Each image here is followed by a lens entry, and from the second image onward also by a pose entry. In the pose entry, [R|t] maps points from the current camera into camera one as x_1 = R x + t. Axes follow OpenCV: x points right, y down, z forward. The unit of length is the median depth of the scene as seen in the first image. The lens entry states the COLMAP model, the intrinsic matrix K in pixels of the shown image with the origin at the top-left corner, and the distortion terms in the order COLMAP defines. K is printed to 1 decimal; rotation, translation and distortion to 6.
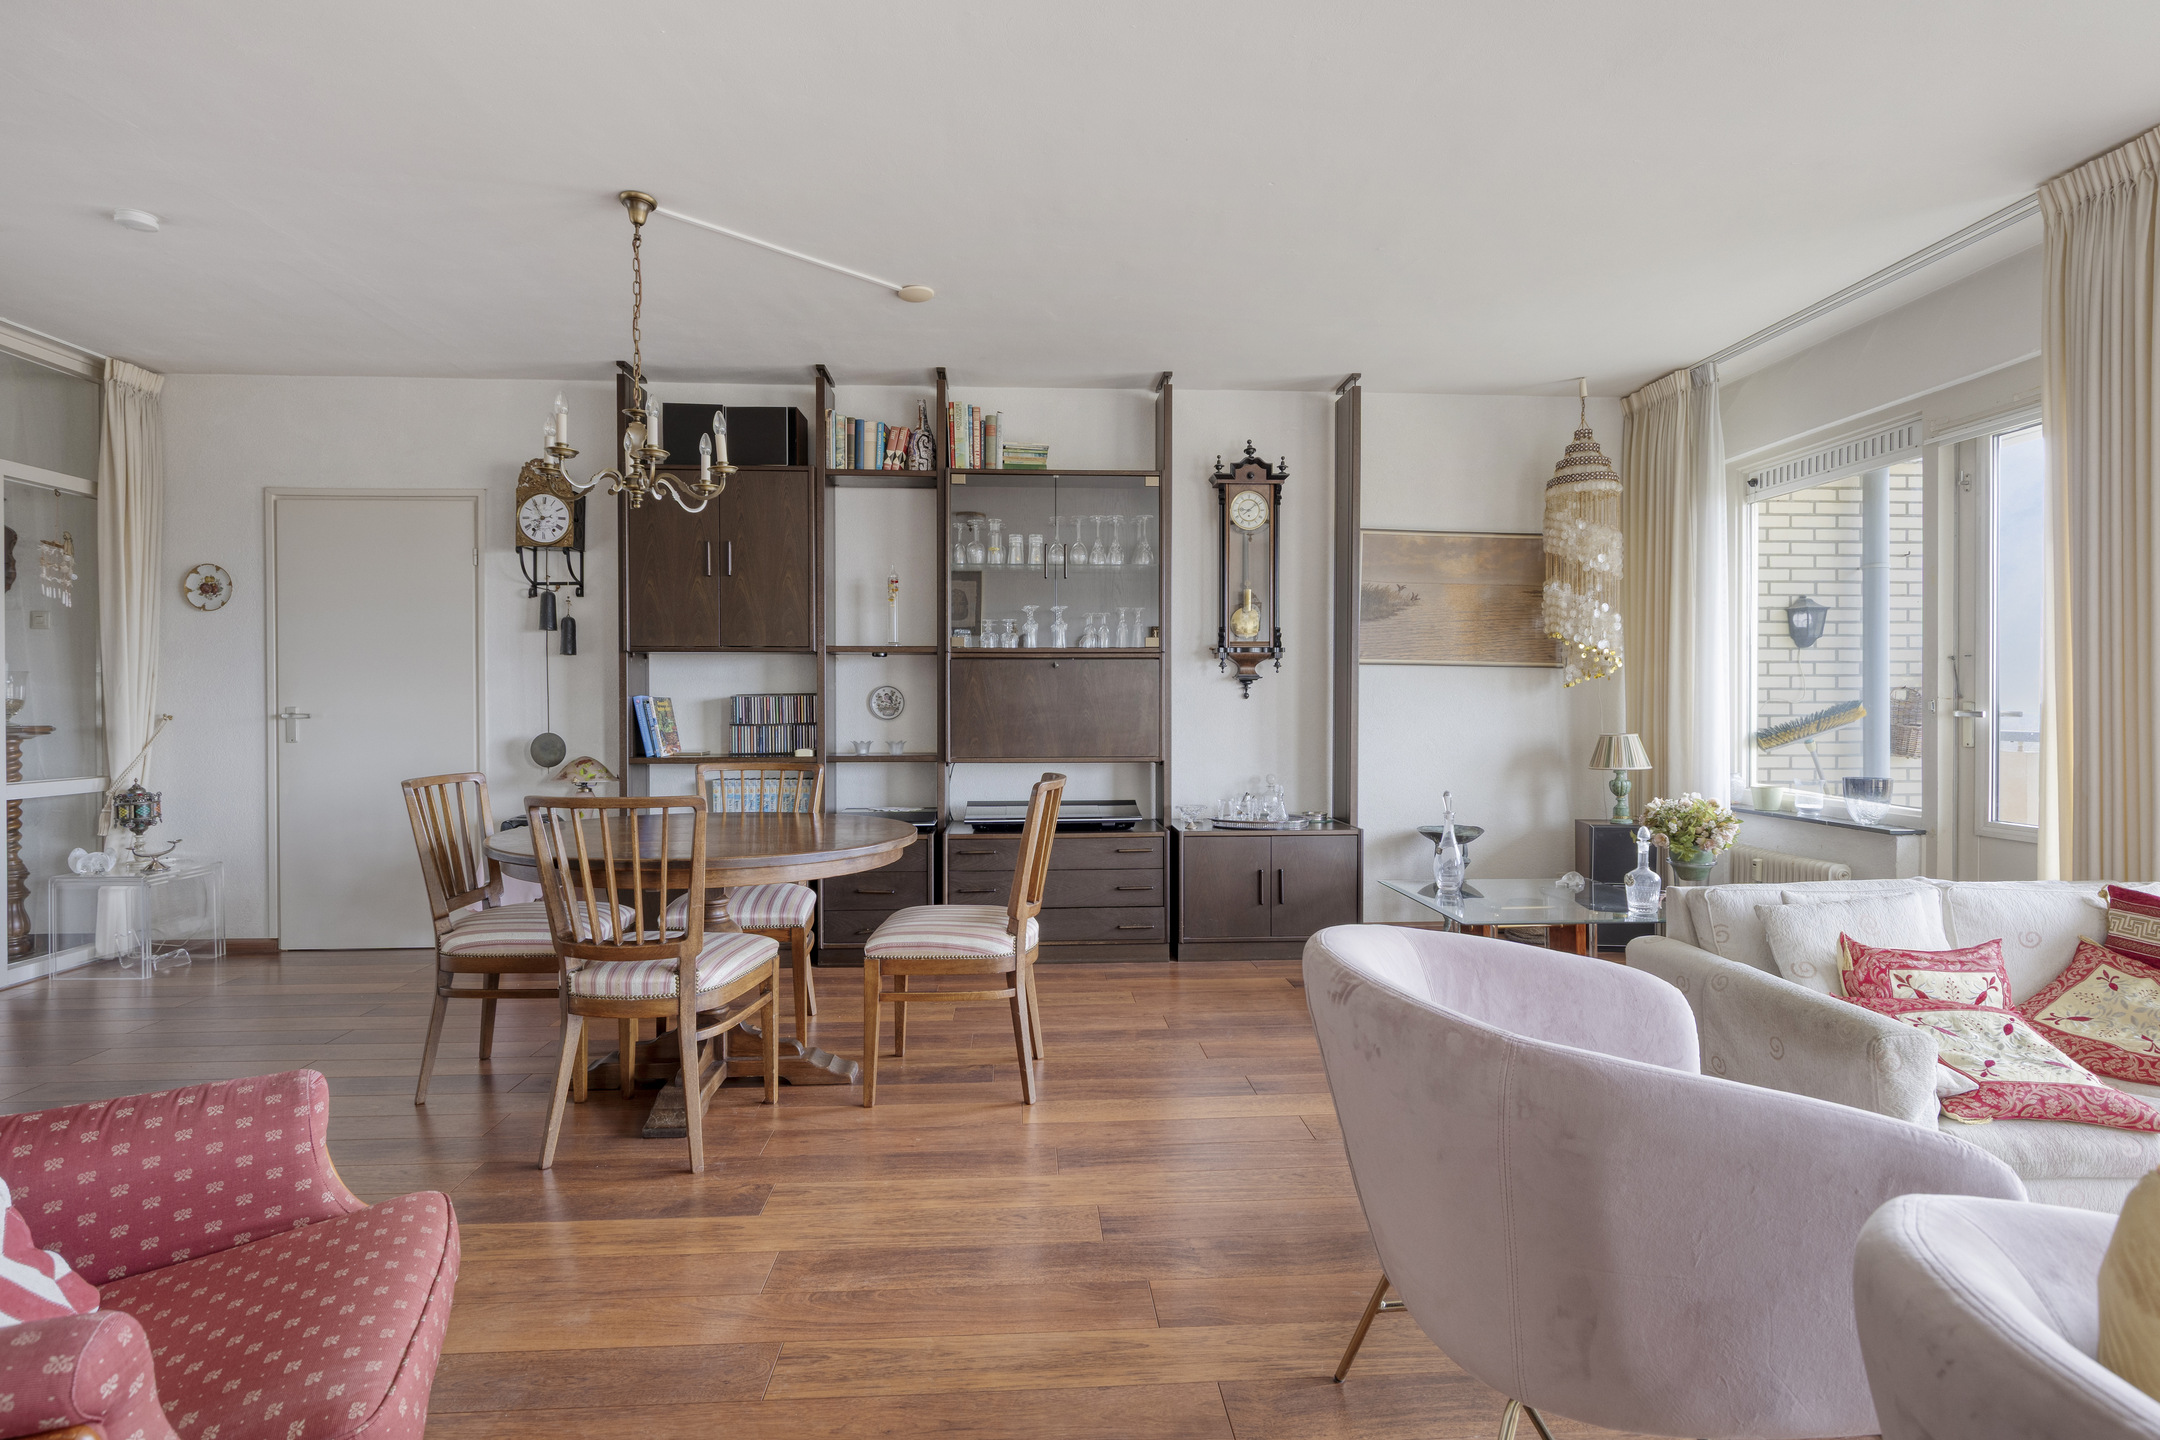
lens RADIAL K [[1061.7, 0, 1083.3], [0, 1061.7, 708.5], [0, 0, 1]] dist [-0.002793, 0.000026]
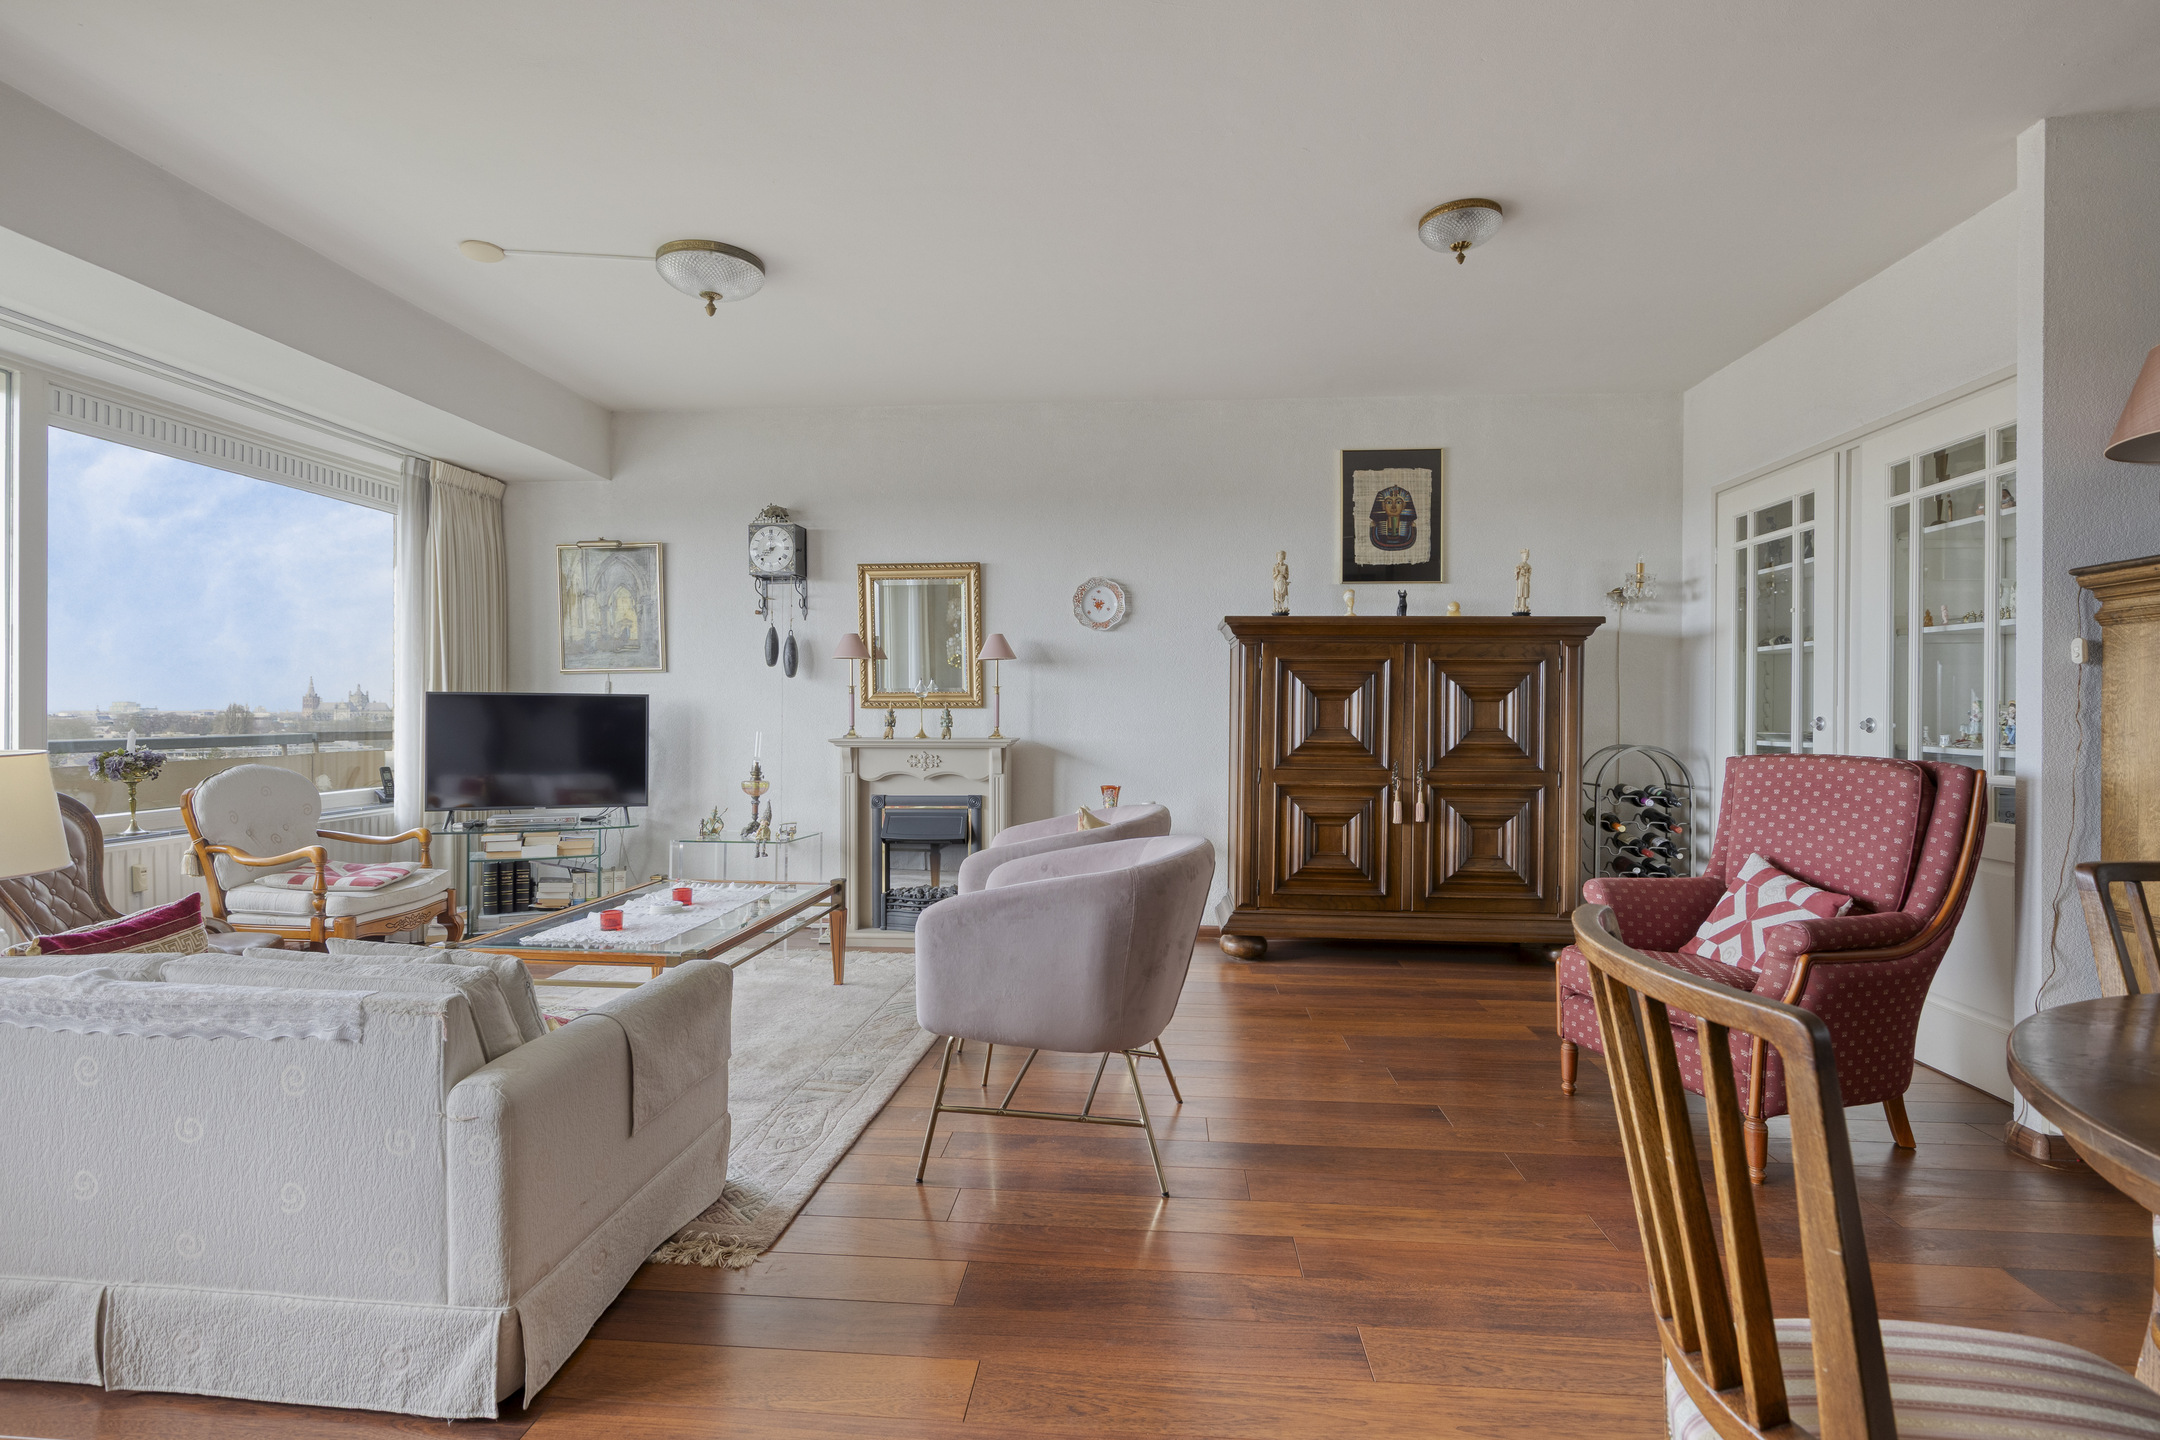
lens RADIAL K [[1061.8, 0, 1075.9], [0, 1061.8, 702.6], [0, 0, 1]] dist [-0.002486, -0.000894]
pose [[-0.990310, -0.001654, 0.138864, 0.058740], [-0.002514, 0.999979, -0.006023, -0.000723], [-0.138851, -0.006314, -0.990293, 0.883412]]
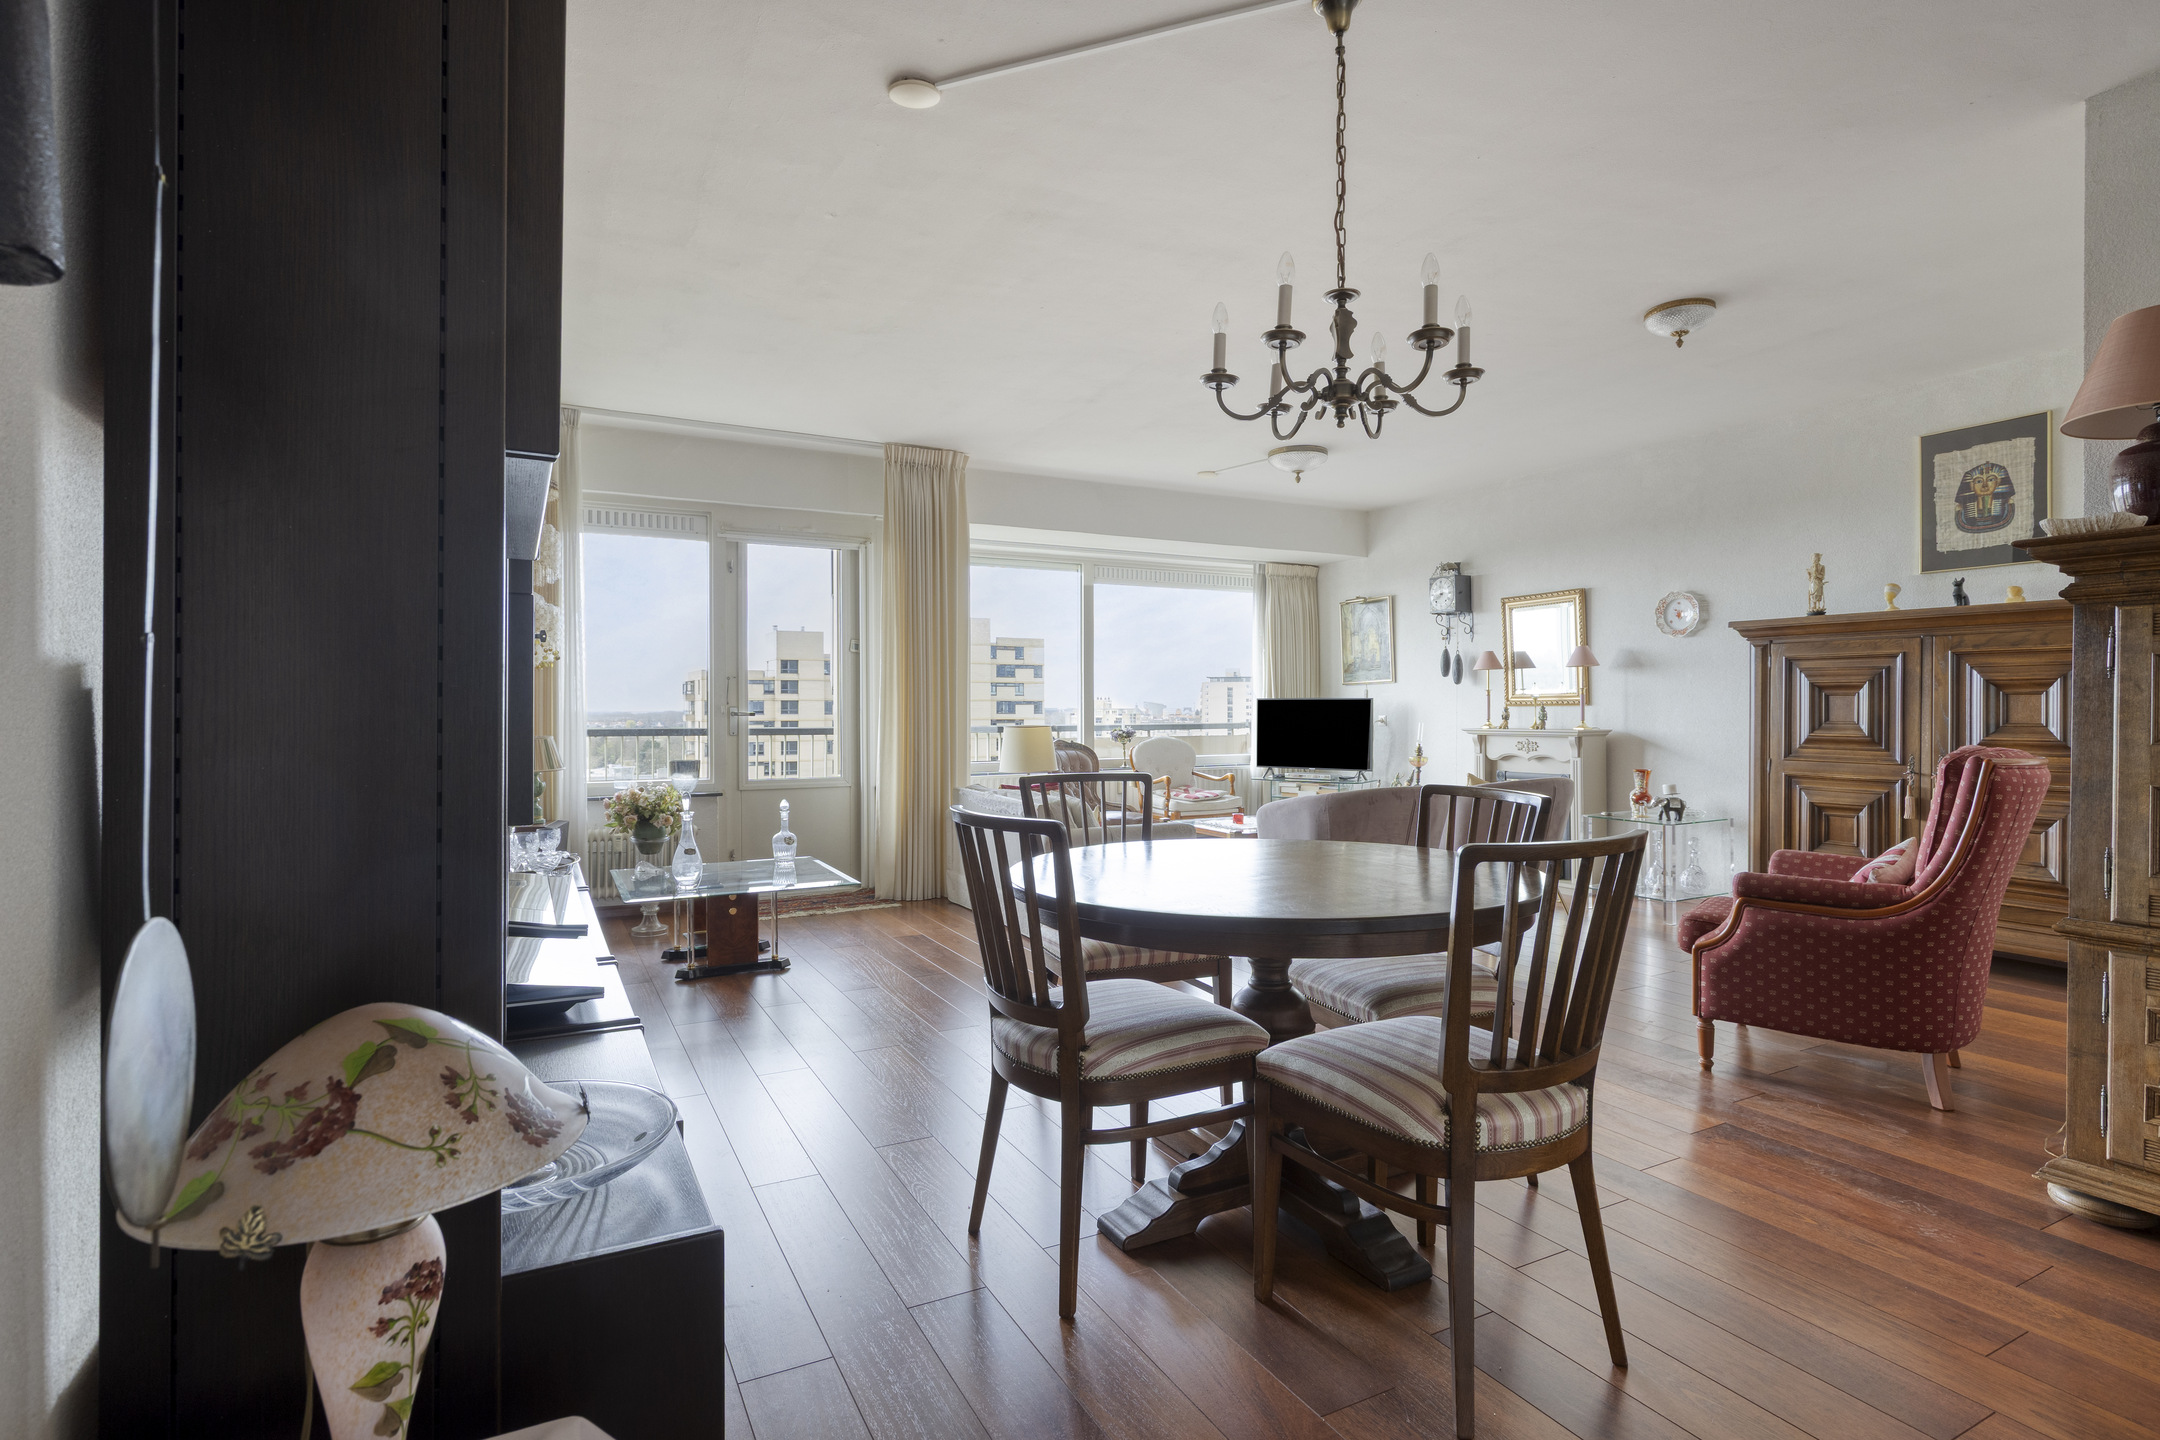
lens RADIAL K [[1056.5, 0, 1081.1], [0, 1056.5, 702.2], [0, 0, 1]] dist [-0.002256, -0.000591]
pose [[-0.415310, 0.007837, 0.909646, -0.658102], [0.005430, 0.999966, -0.006136, -0.000592], [-0.909664, 0.002391, -0.415338, 0.962934]]
